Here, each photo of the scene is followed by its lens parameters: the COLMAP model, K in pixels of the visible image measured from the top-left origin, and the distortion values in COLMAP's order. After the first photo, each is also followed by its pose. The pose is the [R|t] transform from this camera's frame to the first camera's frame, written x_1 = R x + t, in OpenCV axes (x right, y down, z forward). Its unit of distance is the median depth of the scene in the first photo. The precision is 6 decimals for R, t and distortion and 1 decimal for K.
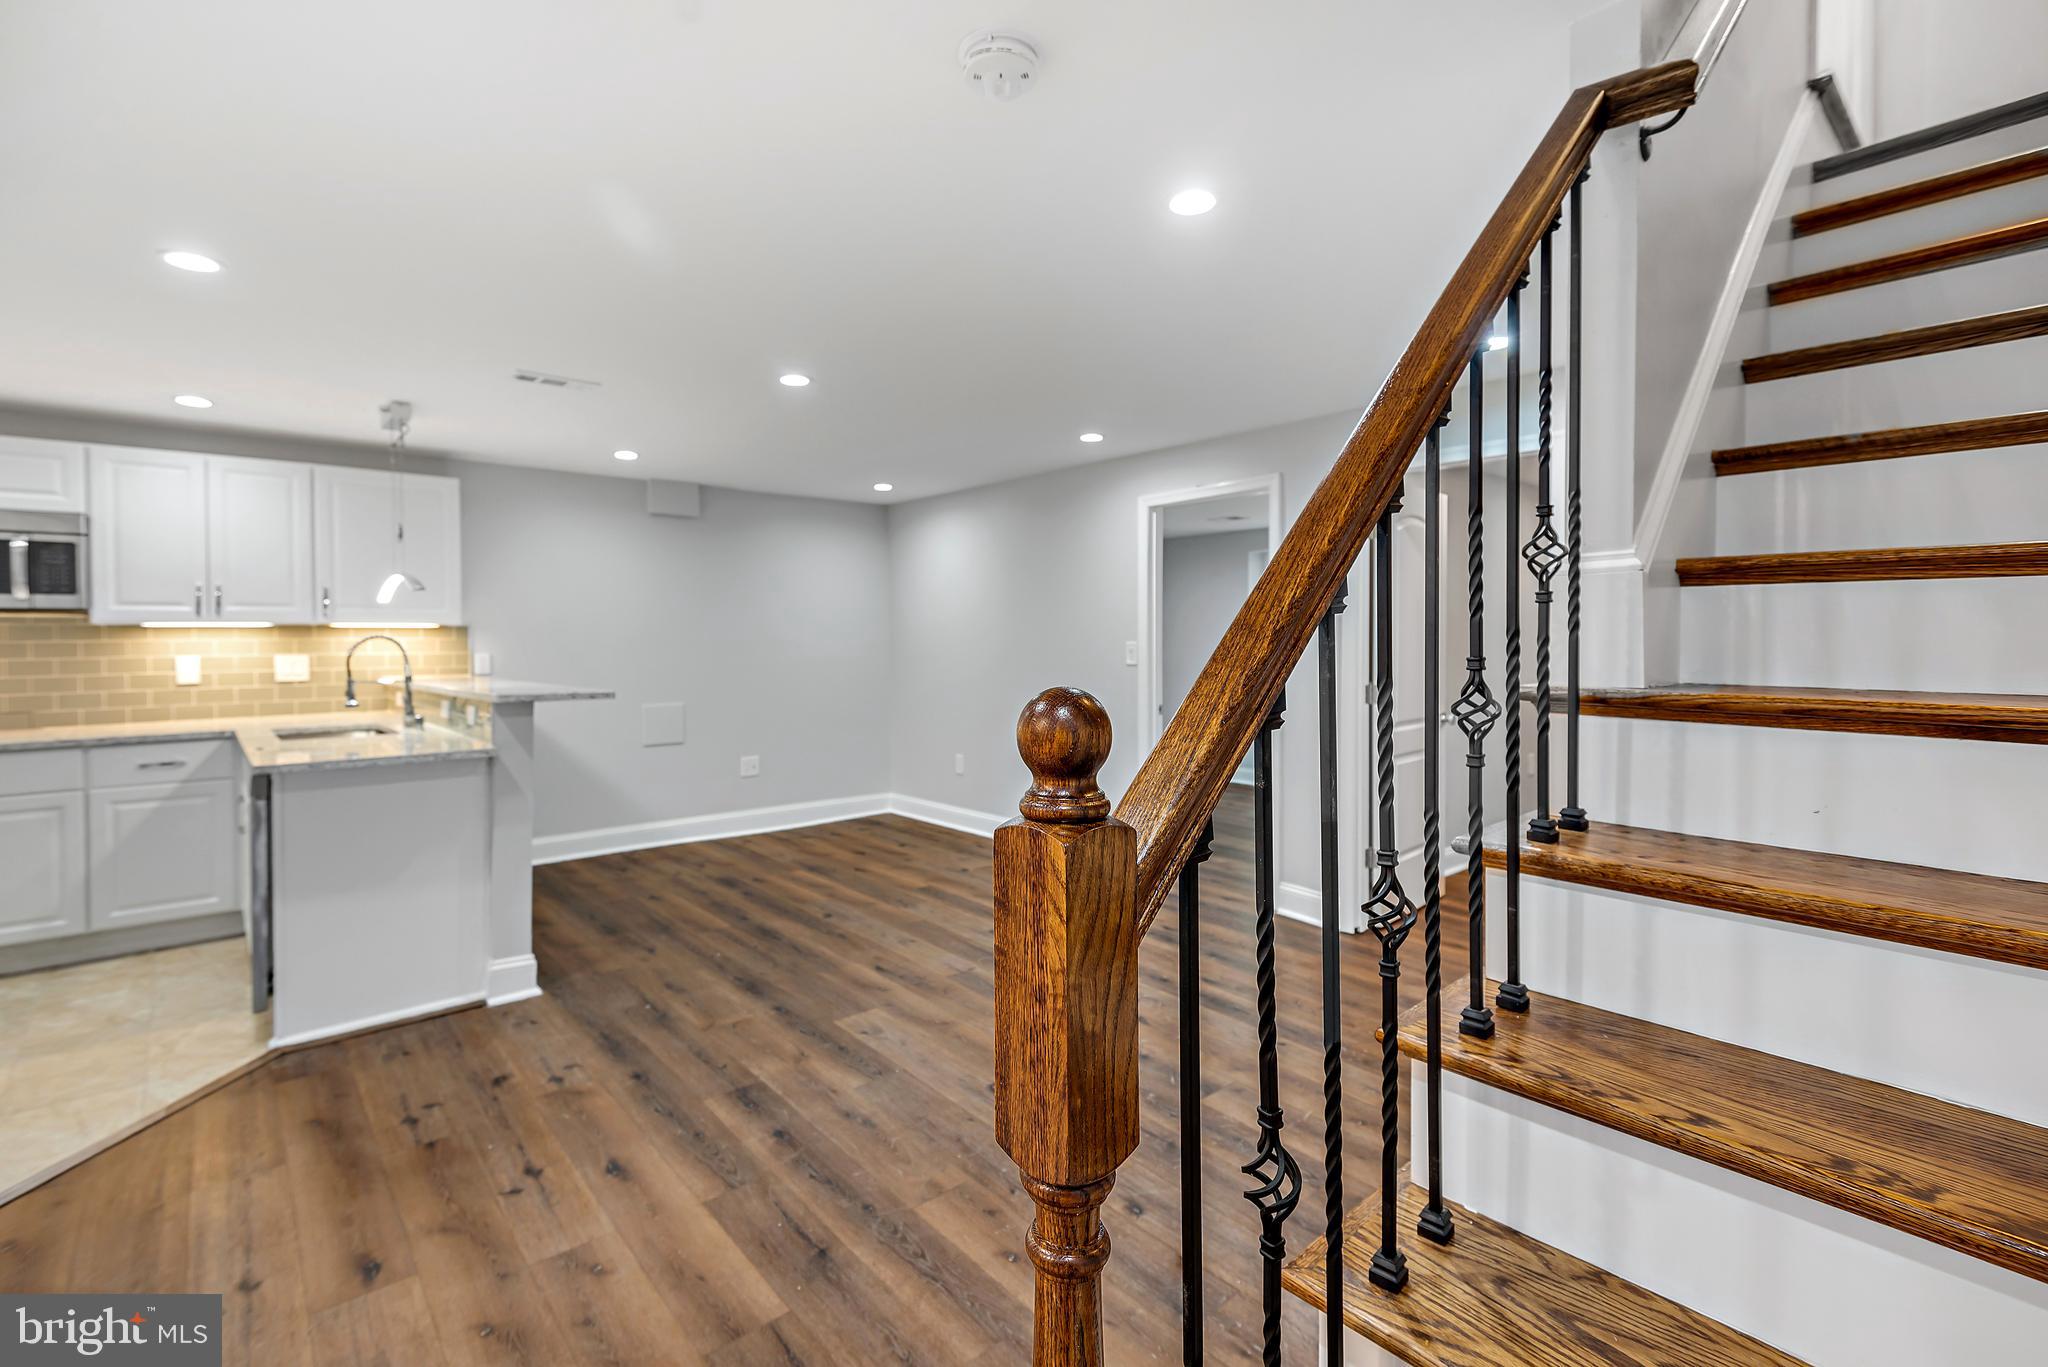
lens RADIAL K [[916.5, 0, 1023.0], [0, 916.5, 639.7], [0, 0, 1]] dist [-0.000881, -0.000131]
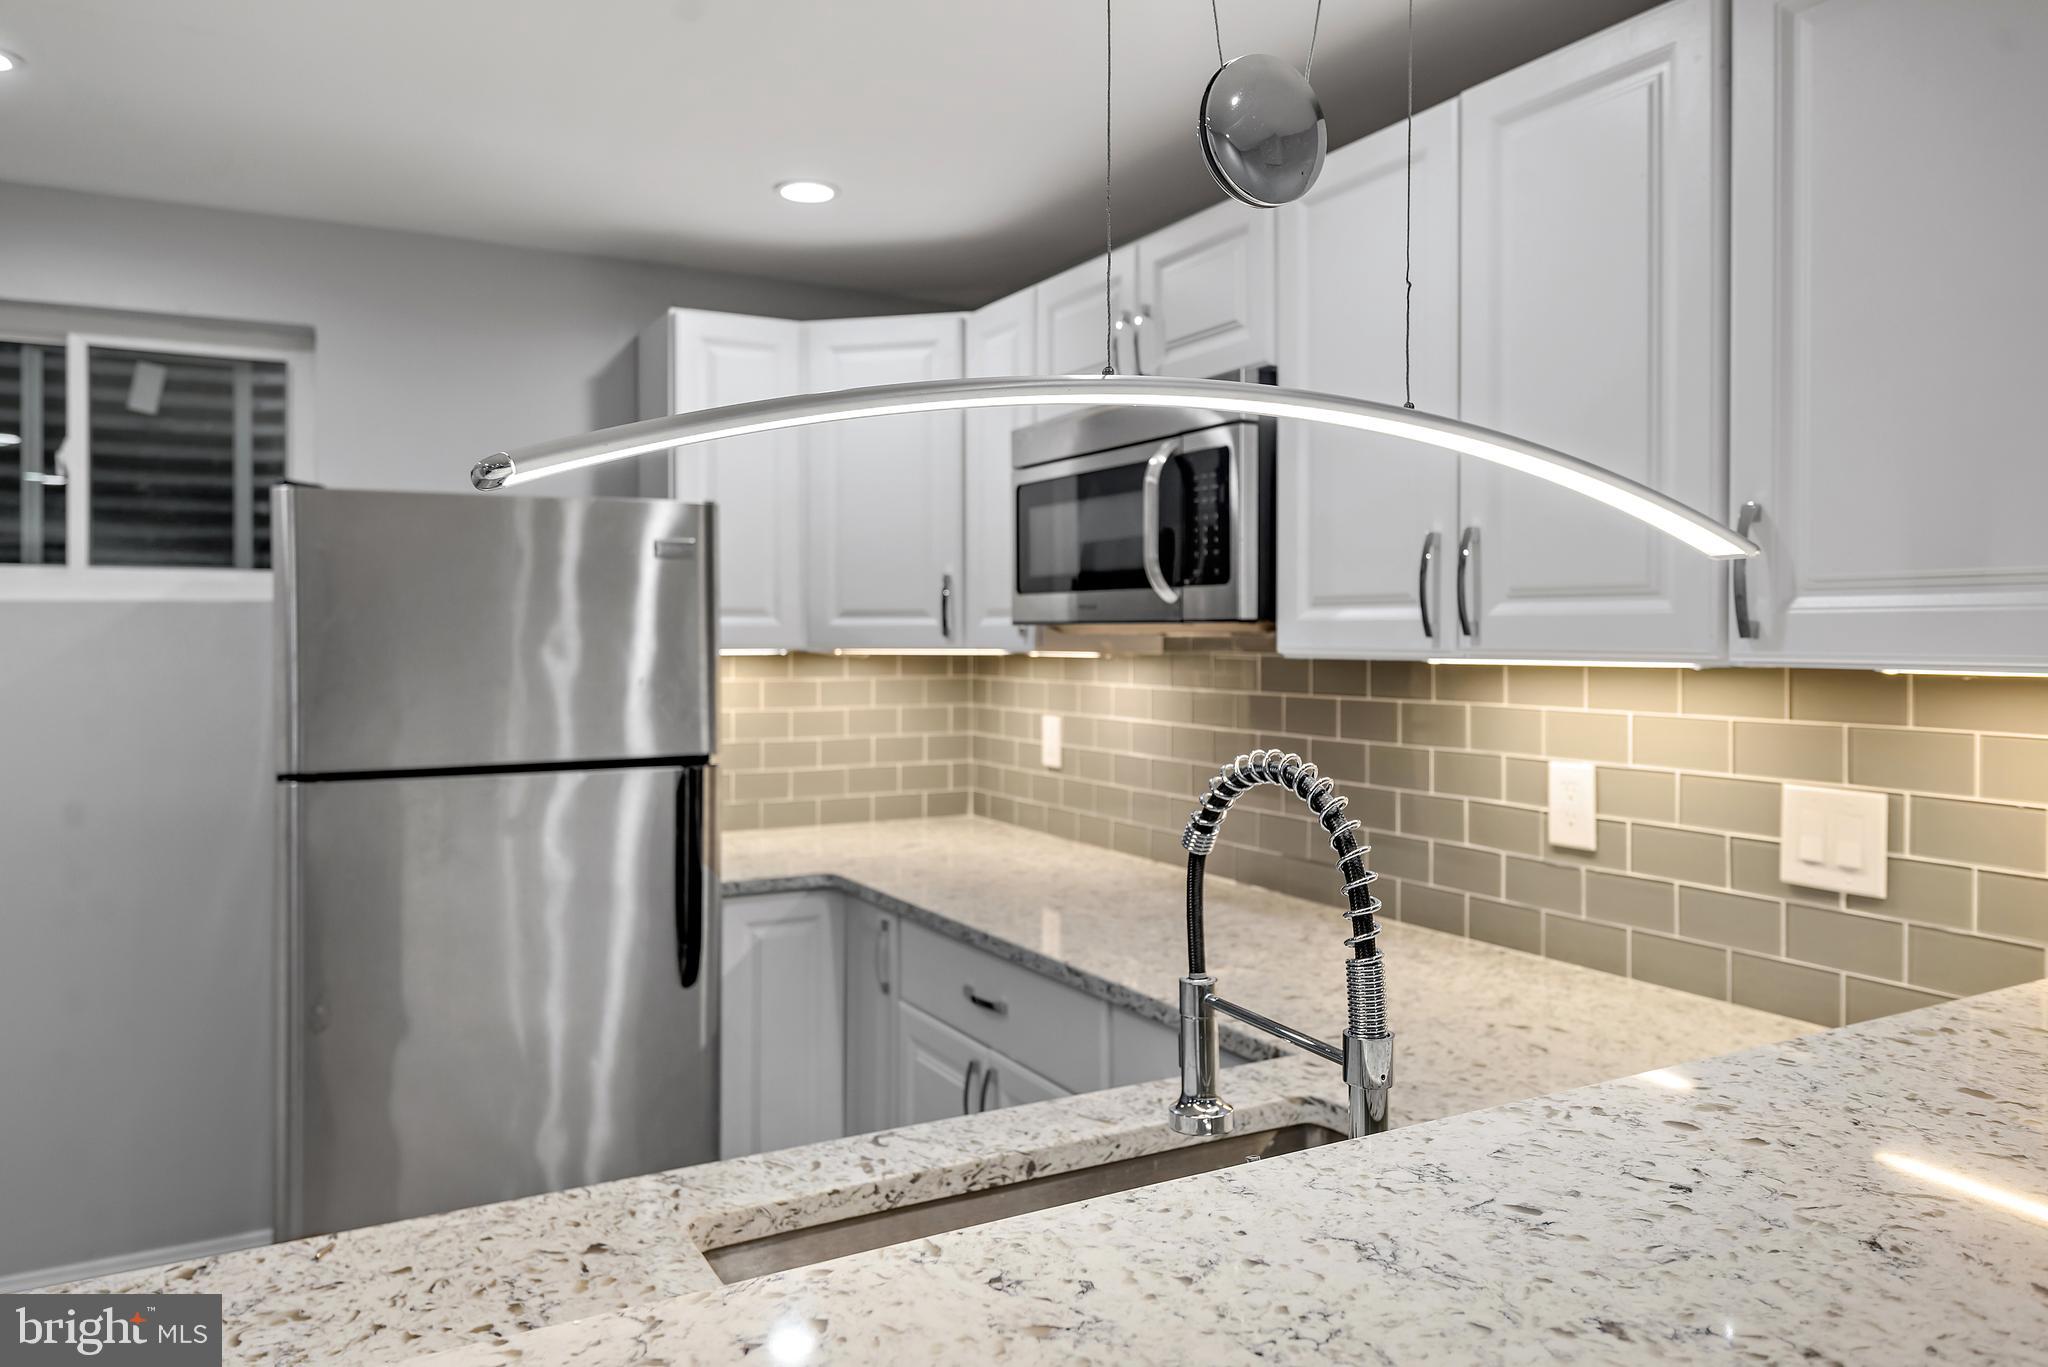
lens RADIAL K [[1425.8, 0, 1028.2], [0, 1425.8, 631.4], [0, 0, 1]] dist [0.089584, 0.000768]
pose [[-0.193182, -0.000919, -0.981162, -0.404911], [-0.009950, 0.999950, 0.001022, -0.026561], [0.981112, 0.009960, -0.193182, 0.961379]]
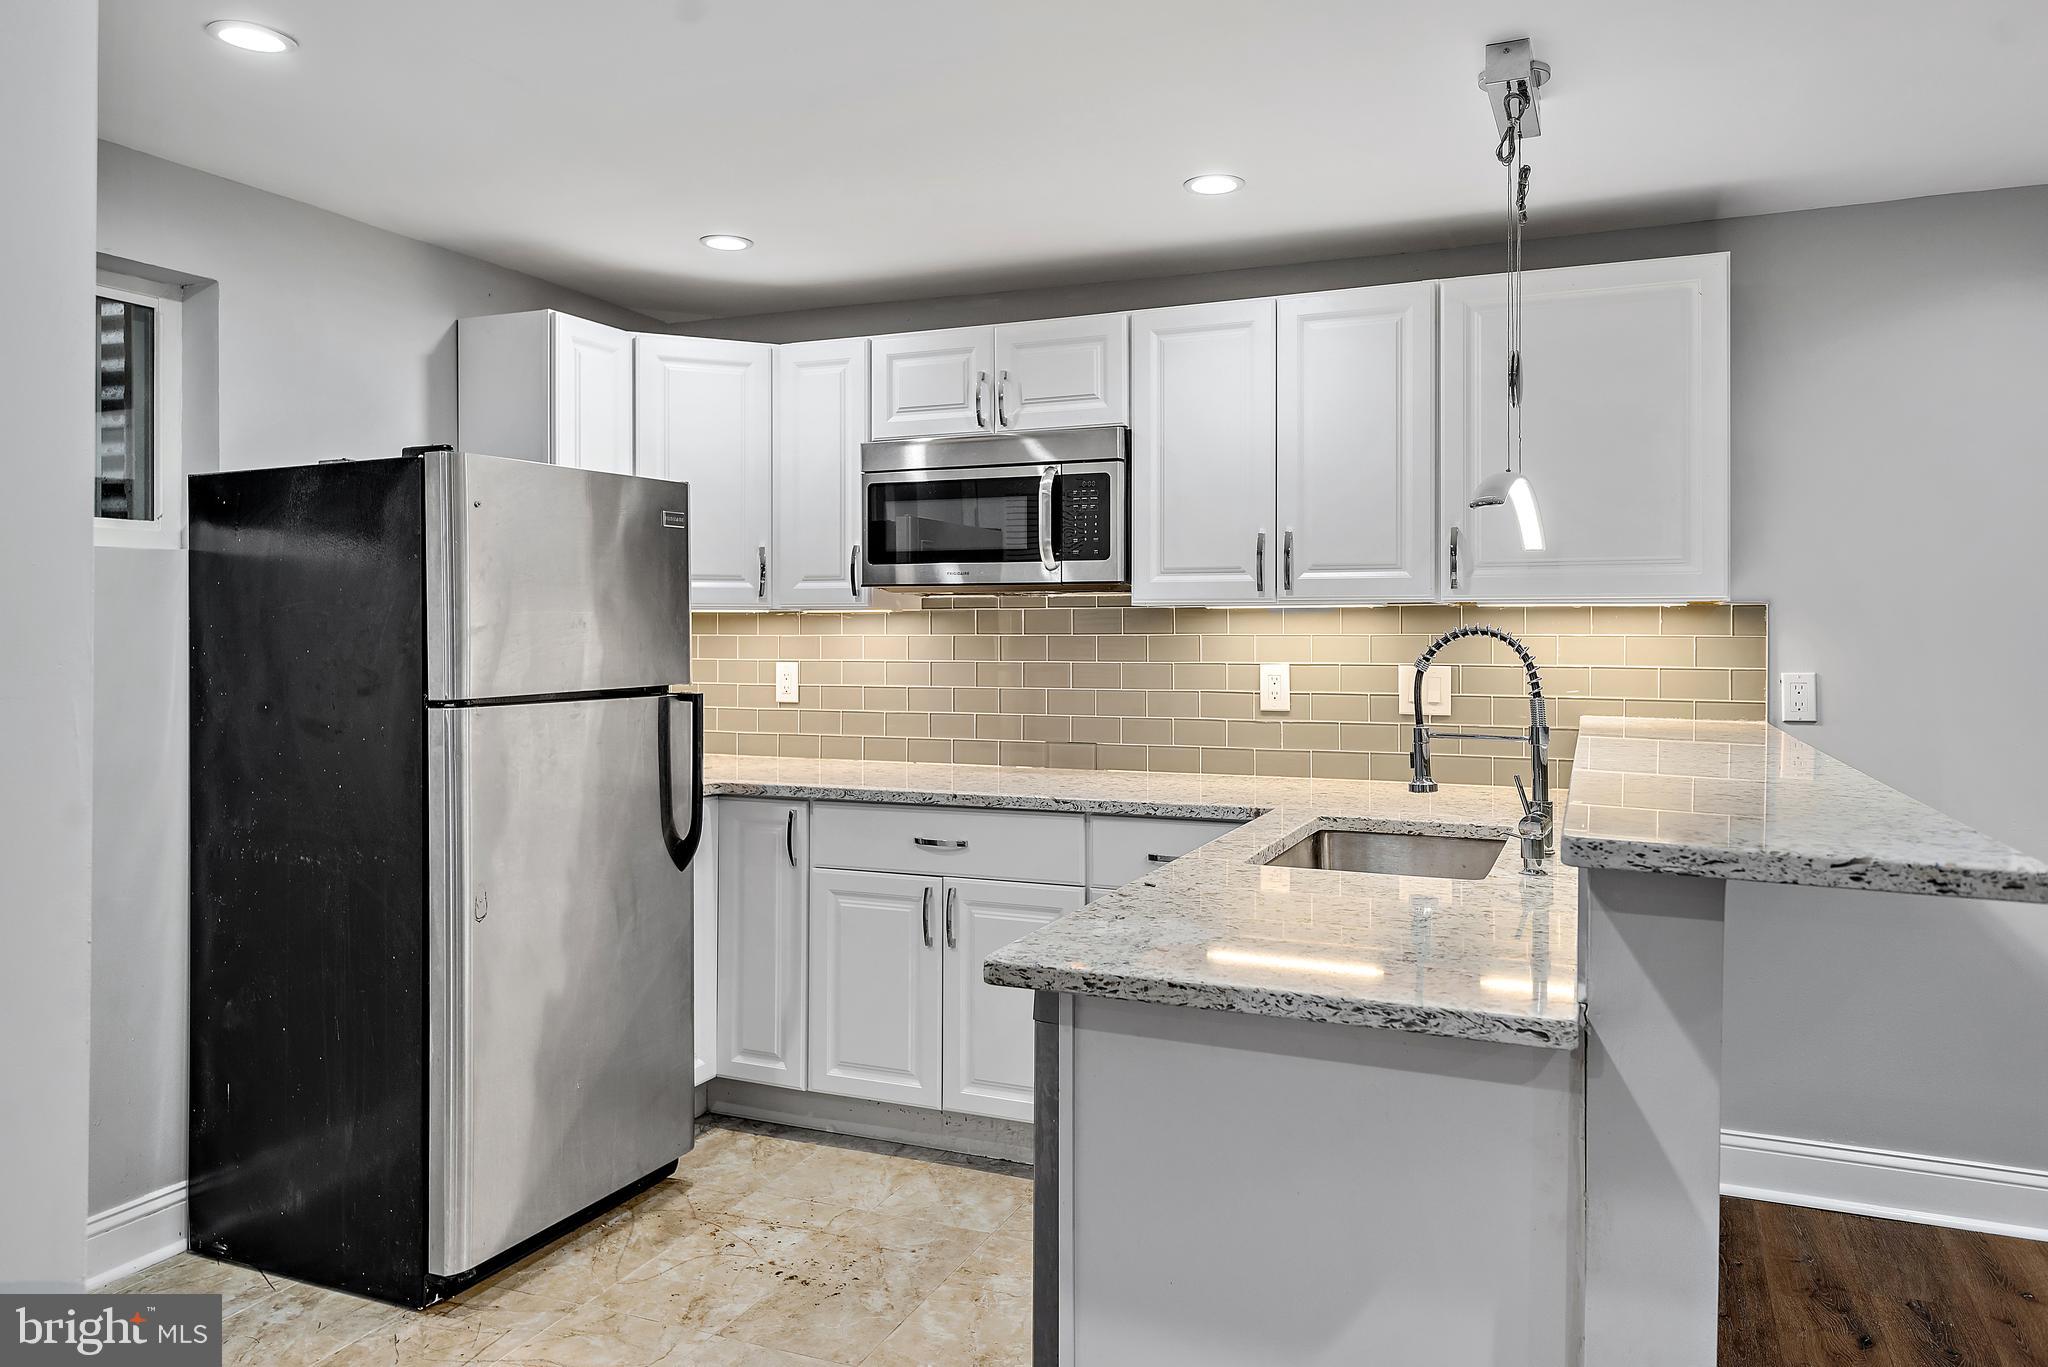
lens RADIAL K [[1425.8, 0, 1028.2], [0, 1425.8, 631.4], [0, 0, 1]] dist [0.089584, 0.000768]
pose [[0.430662, 0.007481, -0.902482, -0.183682], [-0.005721, 0.999968, 0.005559, -0.005405], [0.902495, 0.002769, 0.430692, 0.503332]]
